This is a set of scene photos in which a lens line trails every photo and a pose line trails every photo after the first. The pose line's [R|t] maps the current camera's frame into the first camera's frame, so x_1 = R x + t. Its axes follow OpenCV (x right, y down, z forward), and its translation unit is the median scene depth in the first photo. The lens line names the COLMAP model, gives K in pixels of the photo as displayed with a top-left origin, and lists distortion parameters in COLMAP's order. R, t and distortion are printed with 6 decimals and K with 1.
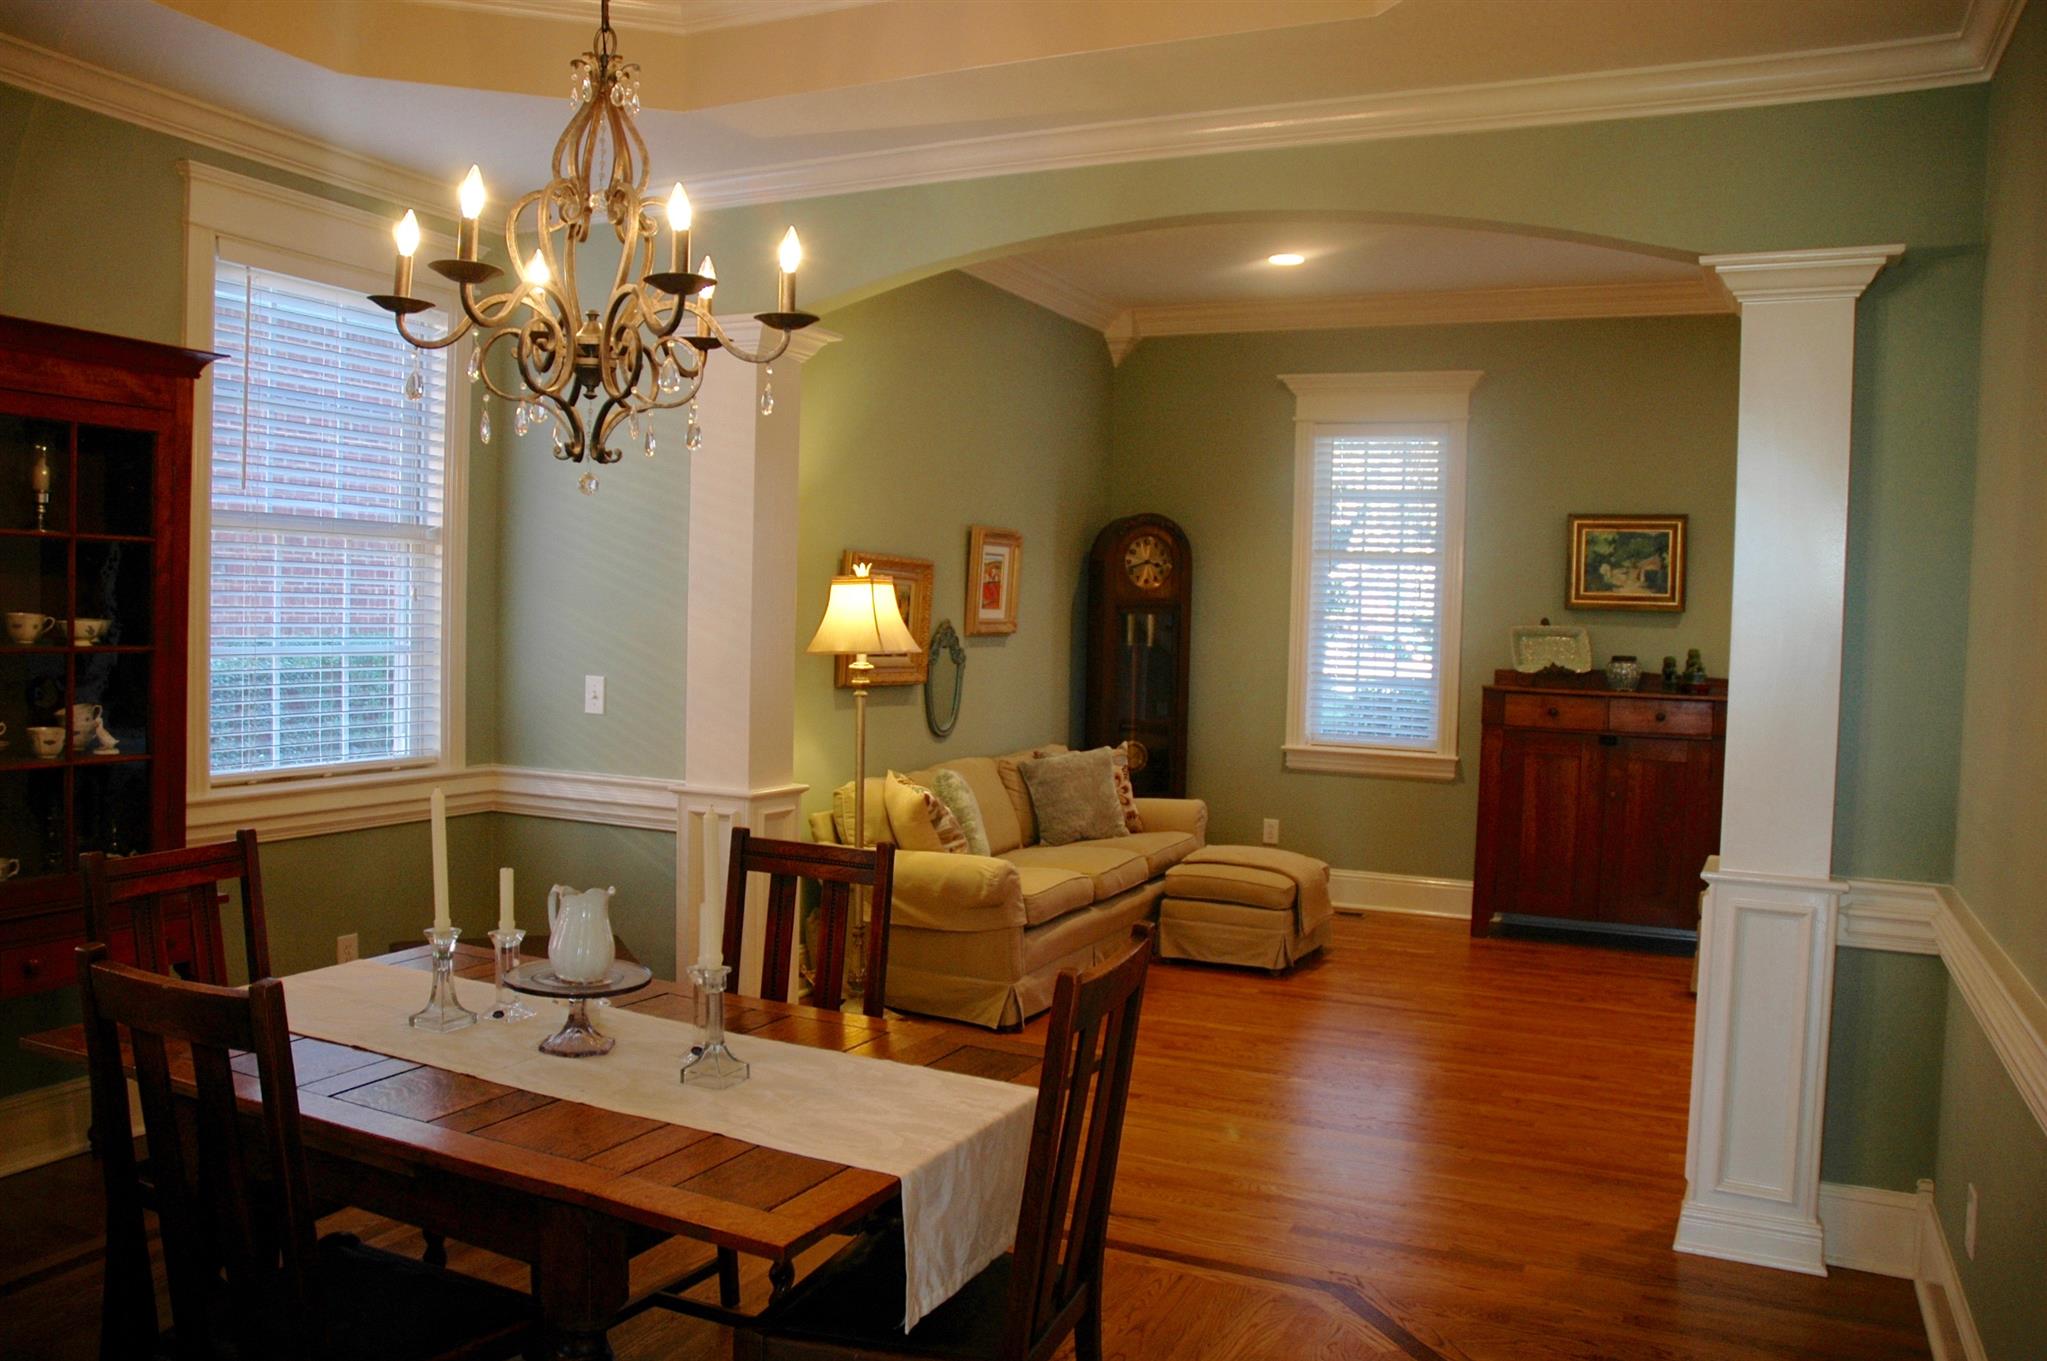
lens RADIAL K [[1691.3, 0, 1014.9], [0, 1691.3, 706.3], [0, 0, 1]] dist [-0.177718, 0.163166]
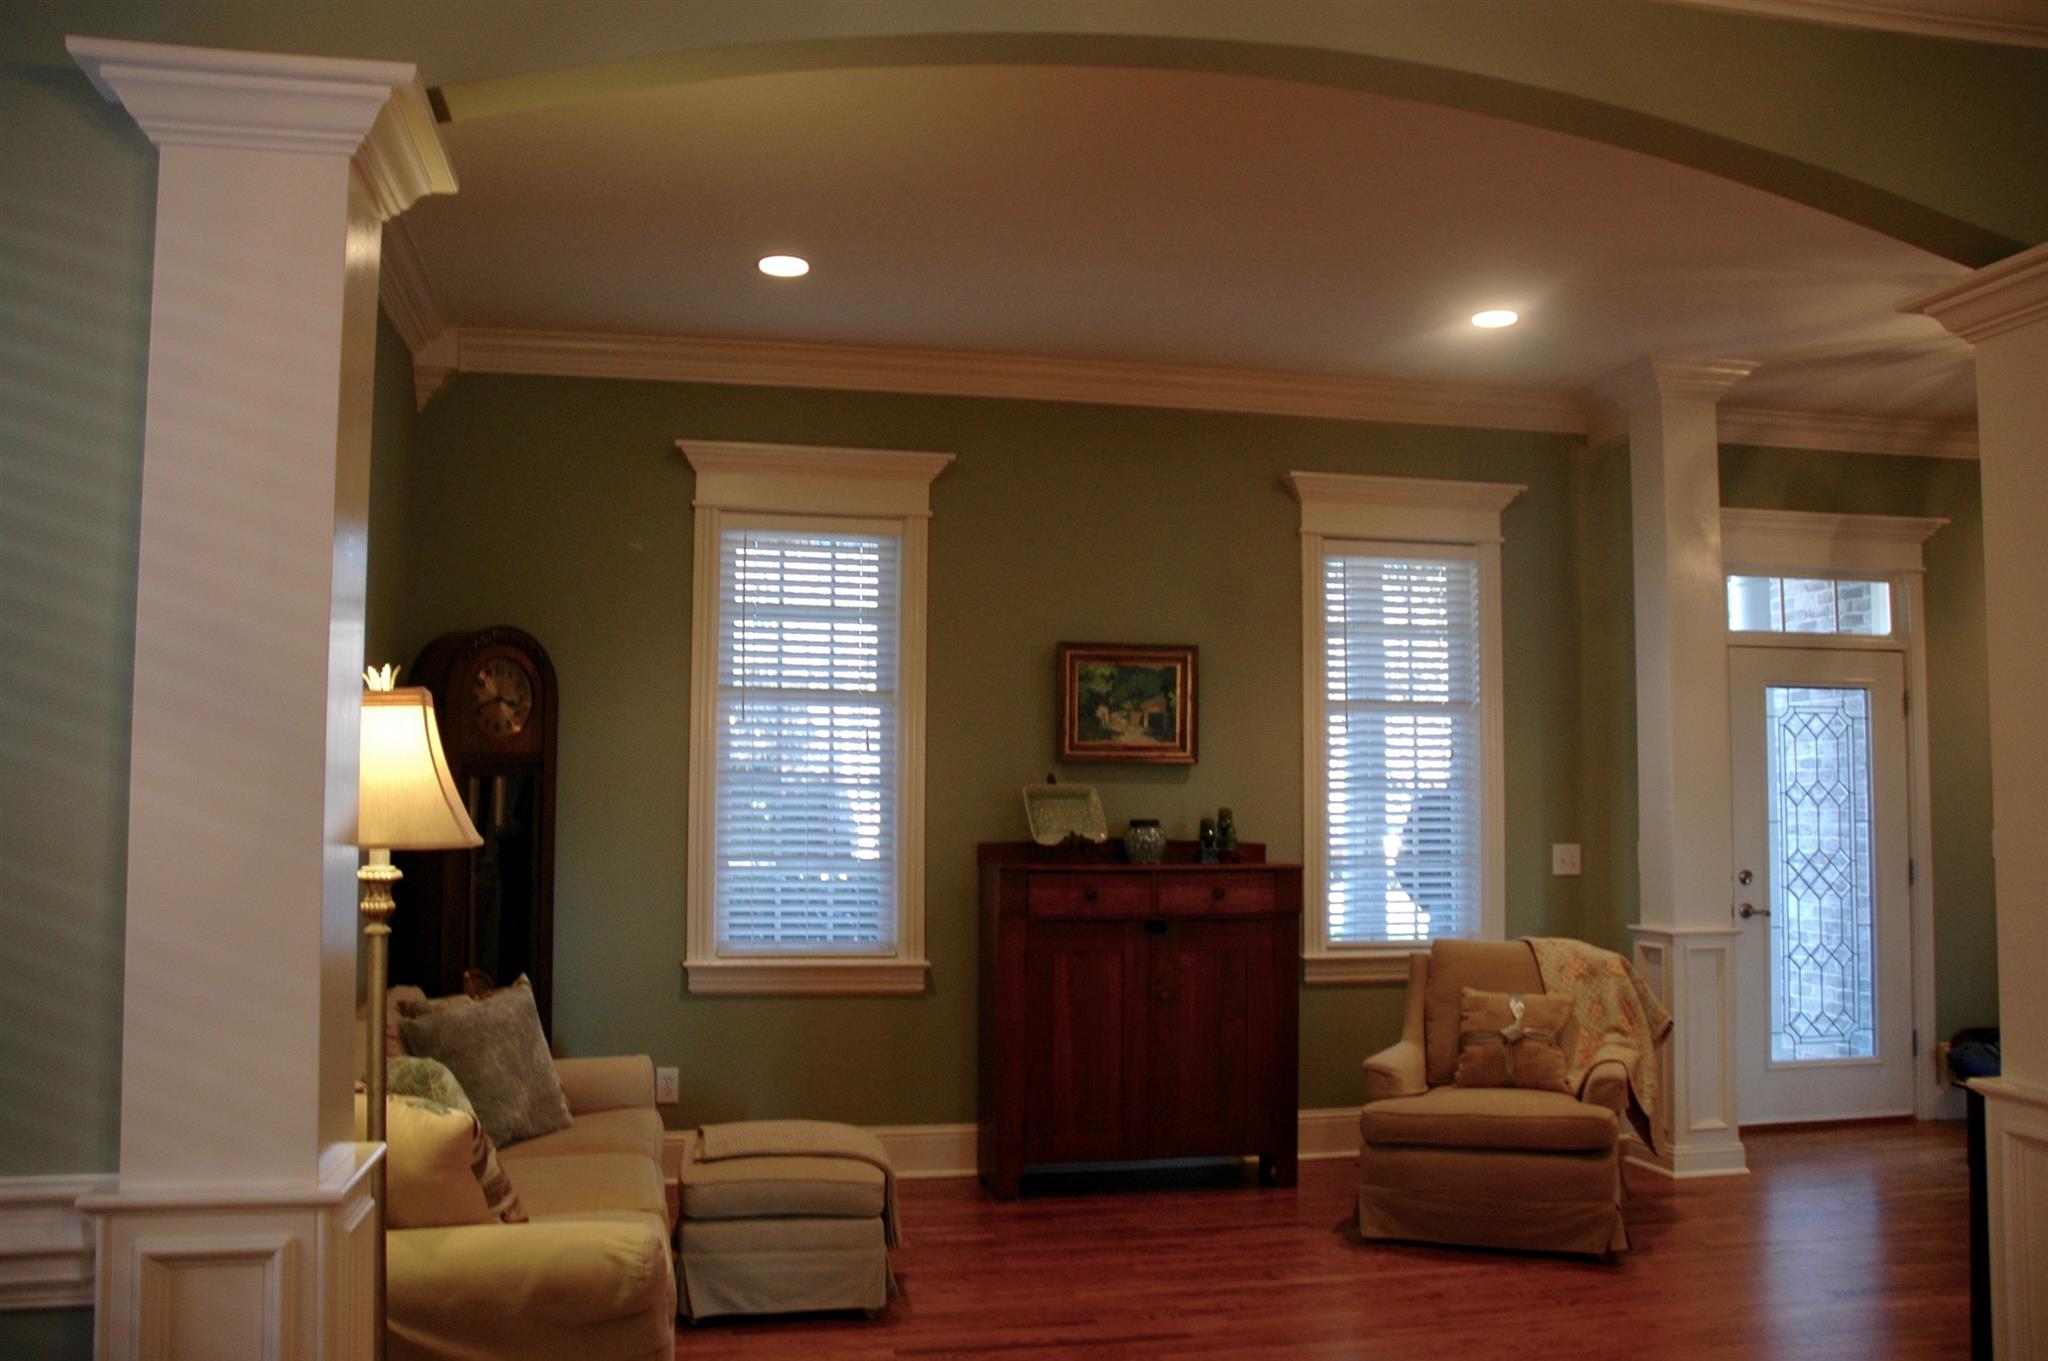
lens RADIAL K [[1692.1, 0, 1015.4], [0, 1692.1, 706.3], [0, 0, 1]] dist [-0.177718, 0.163166]
pose [[0.779417, 0.017789, 0.626252, -0.187859], [0.049777, 0.994678, -0.090206, -0.013976], [-0.624525, 0.101481, 0.774384, 0.393790]]
